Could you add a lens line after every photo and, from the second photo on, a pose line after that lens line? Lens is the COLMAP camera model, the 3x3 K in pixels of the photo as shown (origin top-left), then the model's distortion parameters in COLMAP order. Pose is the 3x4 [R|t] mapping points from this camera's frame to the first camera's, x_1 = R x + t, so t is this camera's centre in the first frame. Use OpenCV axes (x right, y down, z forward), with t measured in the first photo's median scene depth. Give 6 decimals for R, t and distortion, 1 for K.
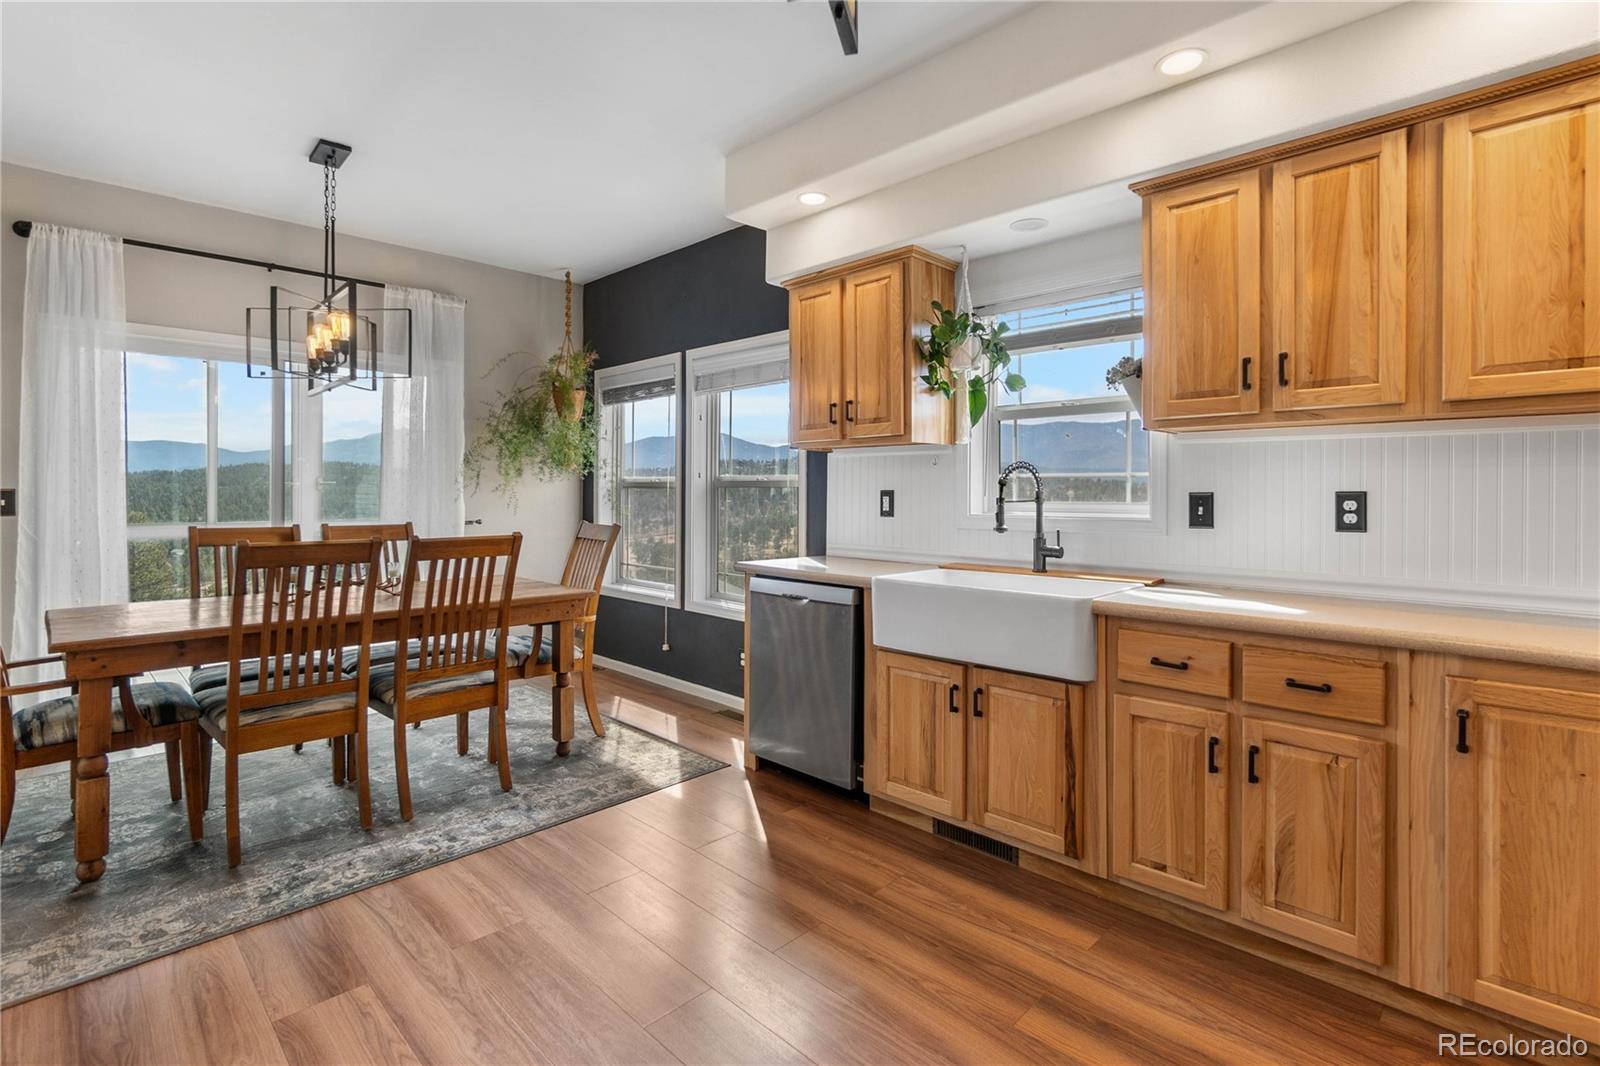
lens RADIAL K [[772.1, 0, 799.7], [0, 772.1, 493.0], [0, 0, 1]] dist [0.000346, 0.000698]
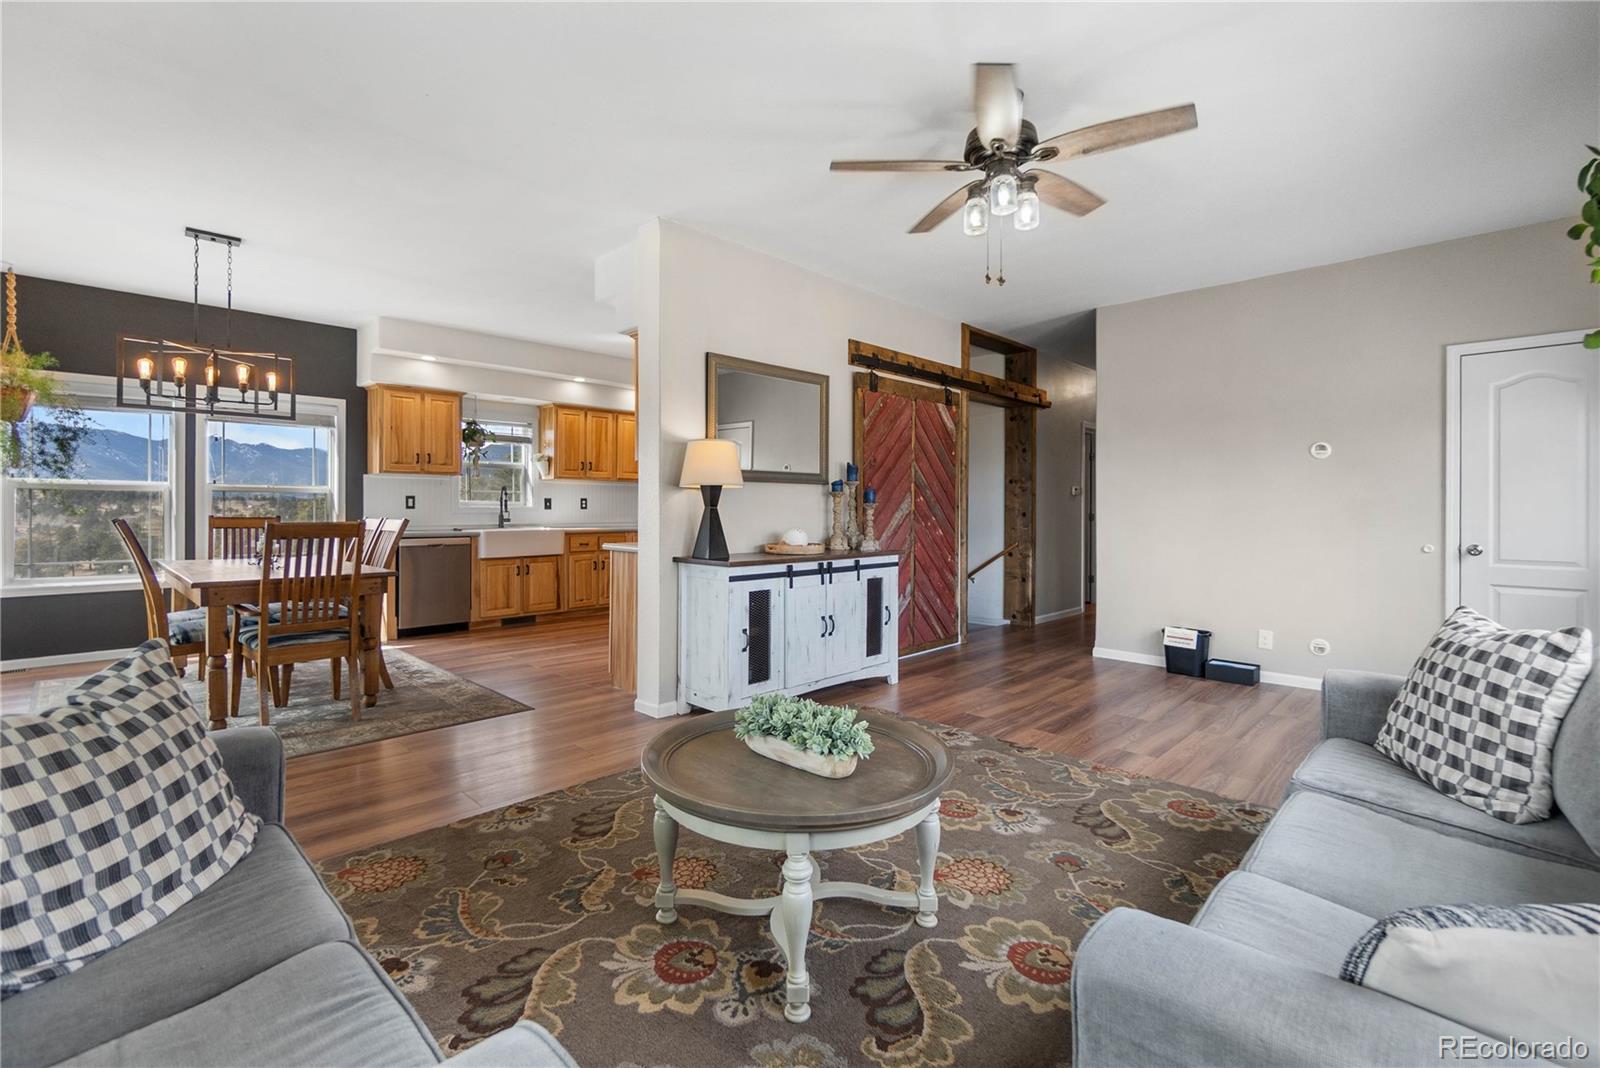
lens RADIAL K [[700.2, 0, 799.9], [0, 700.2, 505.4], [0, 0, 1]] dist [-0.001310, -0.012269]
pose [[-0.016880, 0.000915, 0.999857, -2.688326], [-0.001081, 0.999999, -0.000933, 0.034545], [-0.999857, -0.001097, -0.016879, 0.018729]]
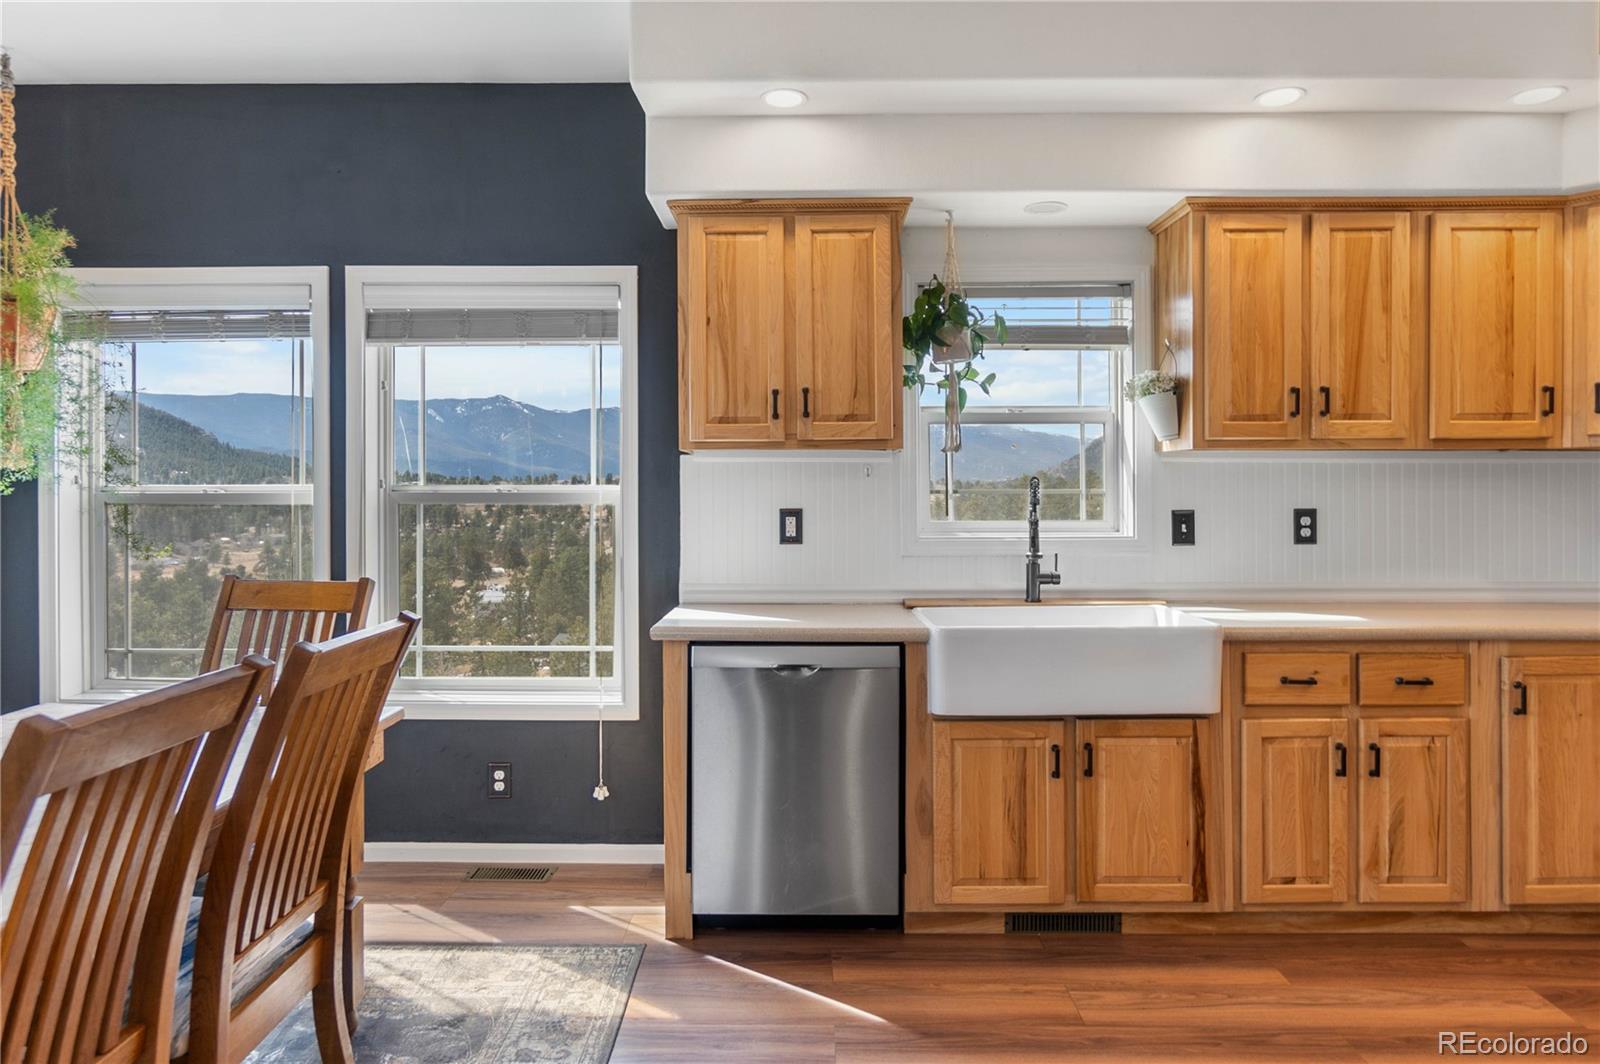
lens RADIAL K [[968.9, 0, 806.8], [0, 968.9, 492.4], [0, 0, 1]] dist [0.000729, -0.000483]
pose [[0.710459, -0.006535, 0.703708, -0.830844], [0.004243, 0.999978, 0.005003, -0.036996], [-0.703725, -0.000568, 0.710472, 0.502926]]
